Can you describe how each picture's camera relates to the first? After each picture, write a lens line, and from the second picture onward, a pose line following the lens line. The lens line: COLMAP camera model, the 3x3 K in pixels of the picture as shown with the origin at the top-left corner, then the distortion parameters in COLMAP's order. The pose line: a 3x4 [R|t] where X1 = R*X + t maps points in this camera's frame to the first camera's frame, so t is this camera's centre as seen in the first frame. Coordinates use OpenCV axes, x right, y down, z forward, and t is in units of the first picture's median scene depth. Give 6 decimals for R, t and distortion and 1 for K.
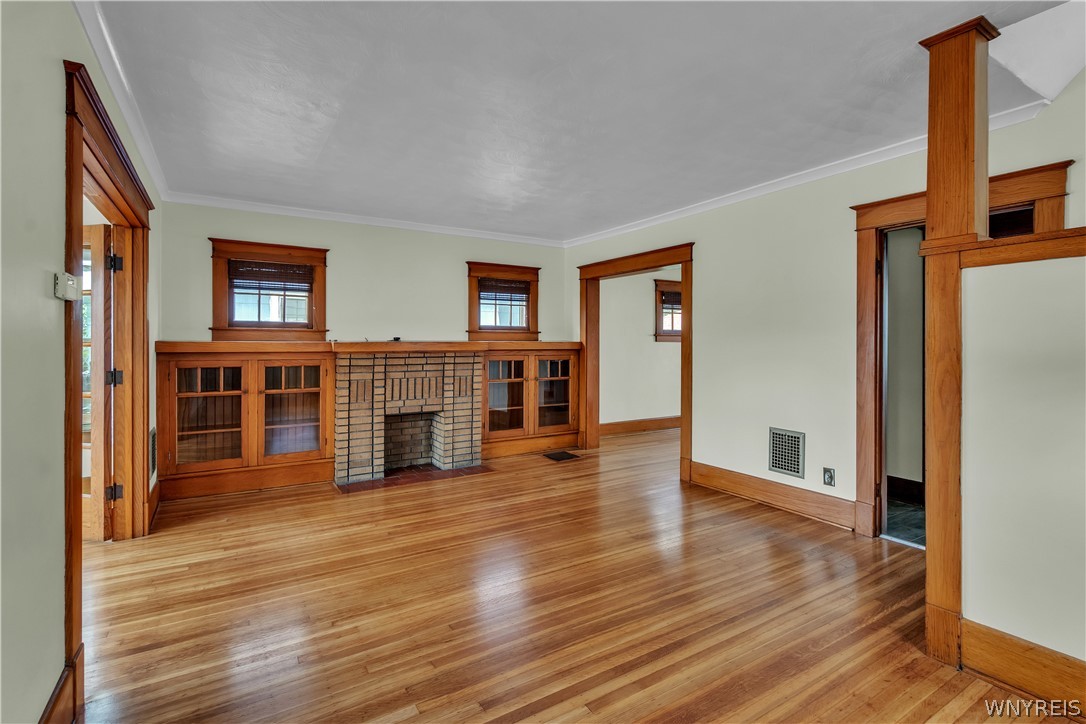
lens RADIAL K [[509.3, 0, 535.8], [0, 509.3, 329.8], [0, 0, 1]] dist [-0.000262, -0.000552]
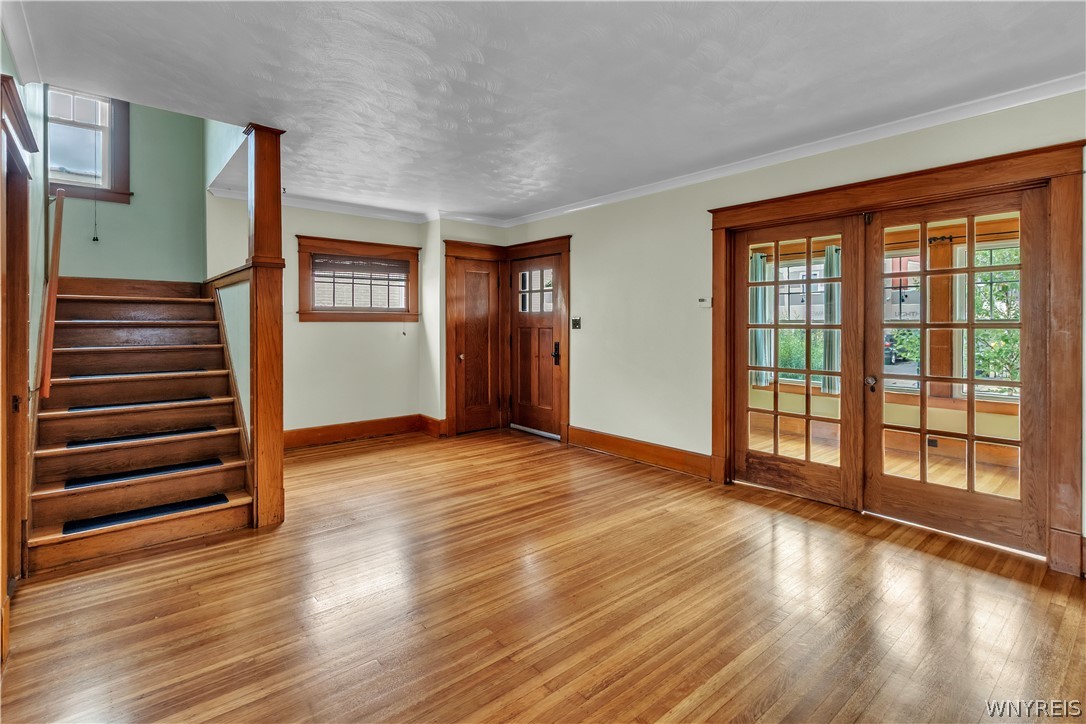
lens RADIAL K [[513.6, 0, 535.2], [0, 513.6, 319.8], [0, 0, 1]] dist [0.001163, -0.000079]
pose [[-0.989421, 0.000198, -0.145071, 0.185980], [0.004691, 0.999520, -0.030628, 0.053882], [0.144995, -0.030984, -0.988947, 2.224608]]
